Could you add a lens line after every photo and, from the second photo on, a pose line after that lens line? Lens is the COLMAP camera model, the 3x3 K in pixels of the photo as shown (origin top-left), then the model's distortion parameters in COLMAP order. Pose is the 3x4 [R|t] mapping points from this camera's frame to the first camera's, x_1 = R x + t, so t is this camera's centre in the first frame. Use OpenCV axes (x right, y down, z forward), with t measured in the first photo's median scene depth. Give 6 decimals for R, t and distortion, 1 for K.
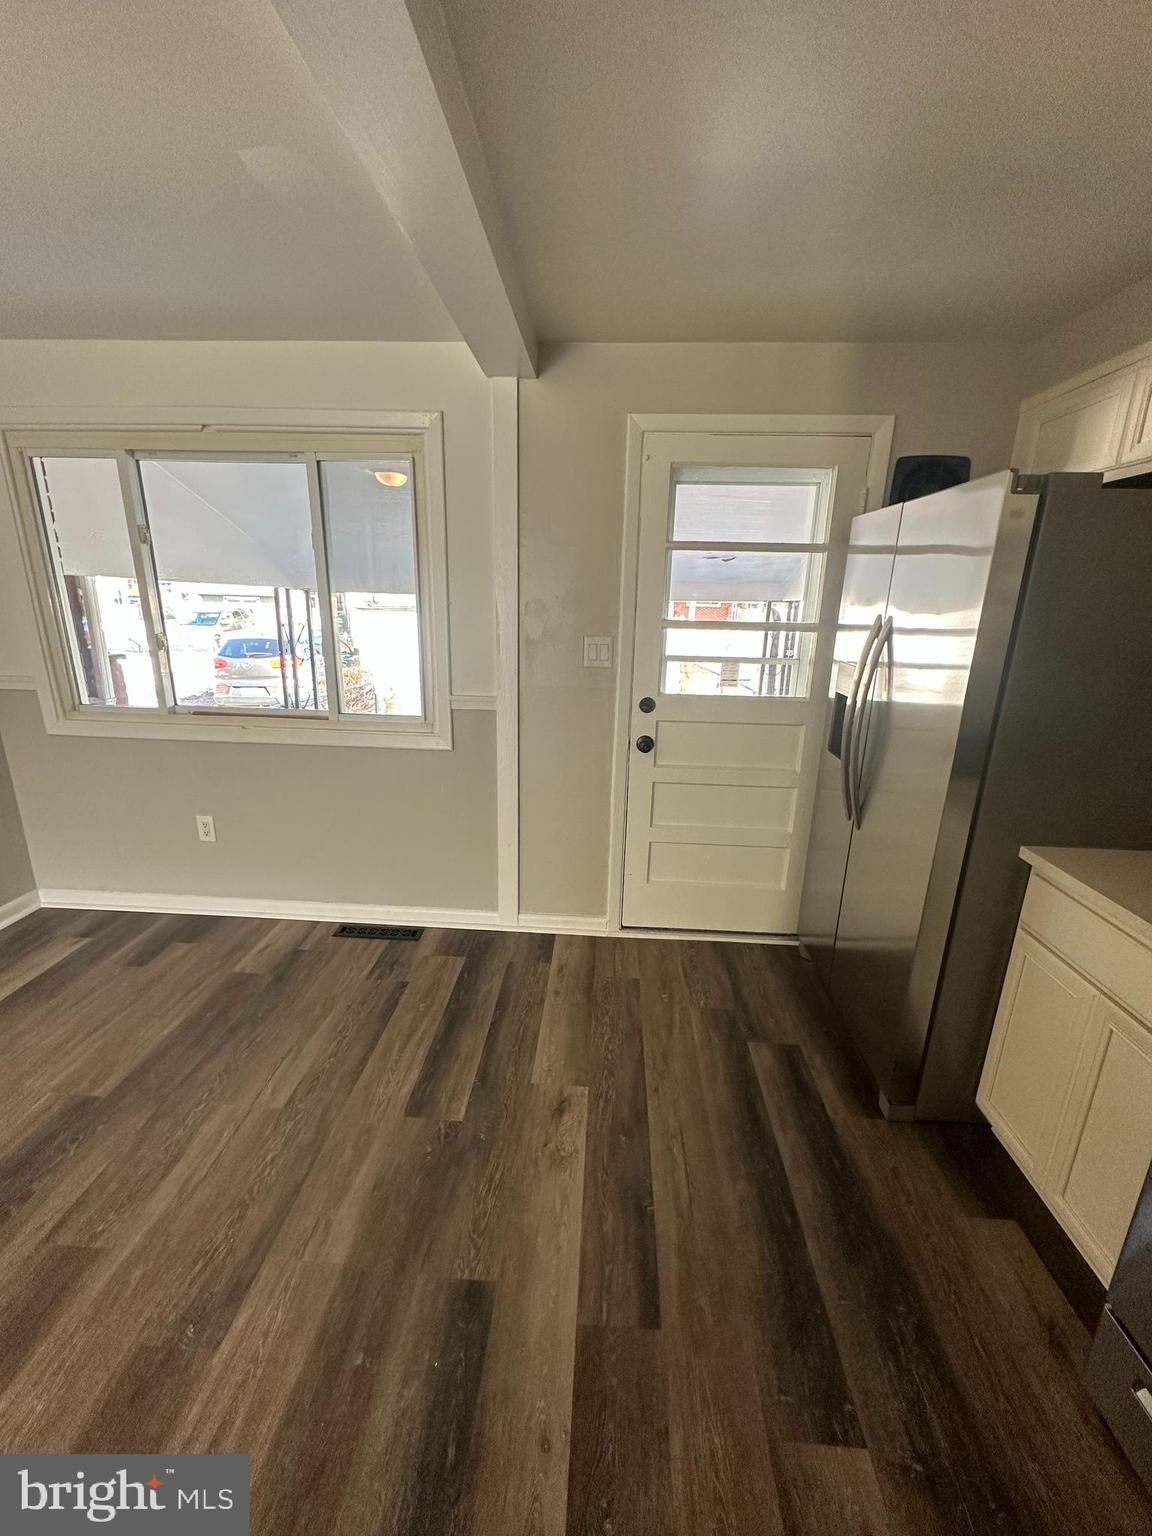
lens RADIAL K [[616.7, 0, 578.4], [0, 616.7, 763.5], [0, 0, 1]] dist [0.003288, -0.000389]
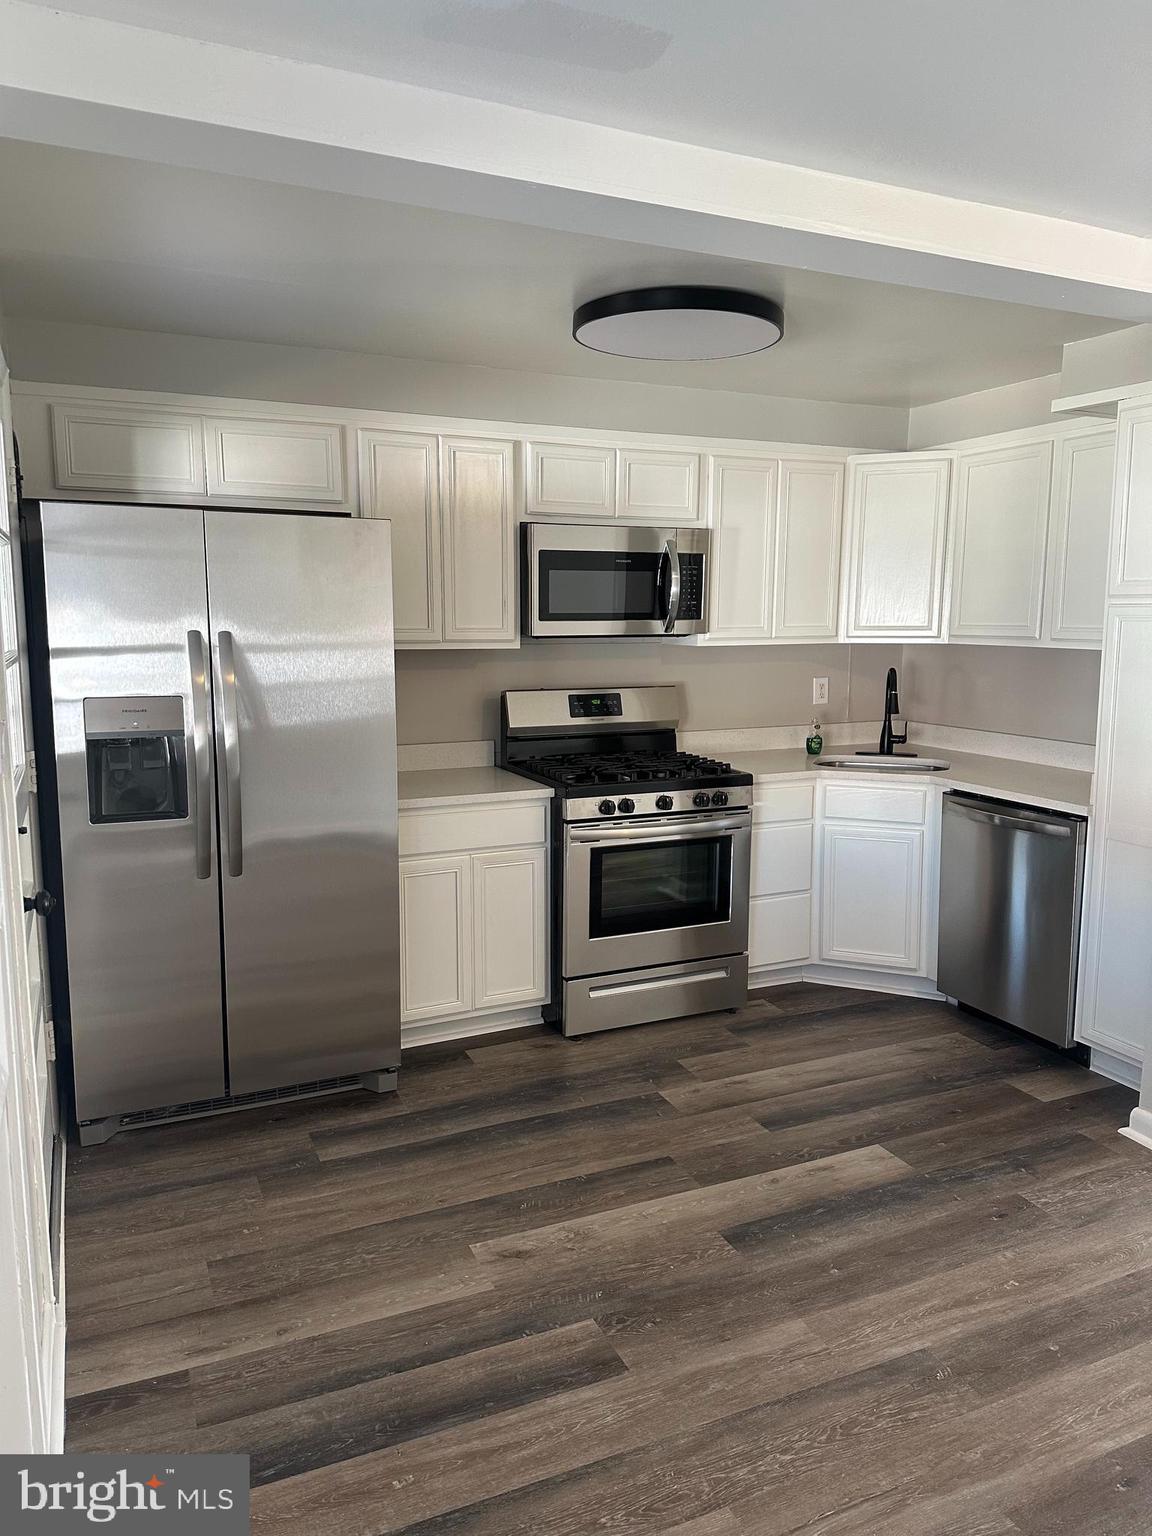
lens RADIAL K [[1073.6, 0, 575.3], [0, 1073.6, 767.5], [0, 0, 1]] dist [0.000360, -0.011151]
pose [[-0.459791, -0.154269, 0.874525, -1.246369], [0.226468, 0.931862, 0.283452, -0.416775], [-0.858664, 0.328381, -0.393524, 1.360844]]
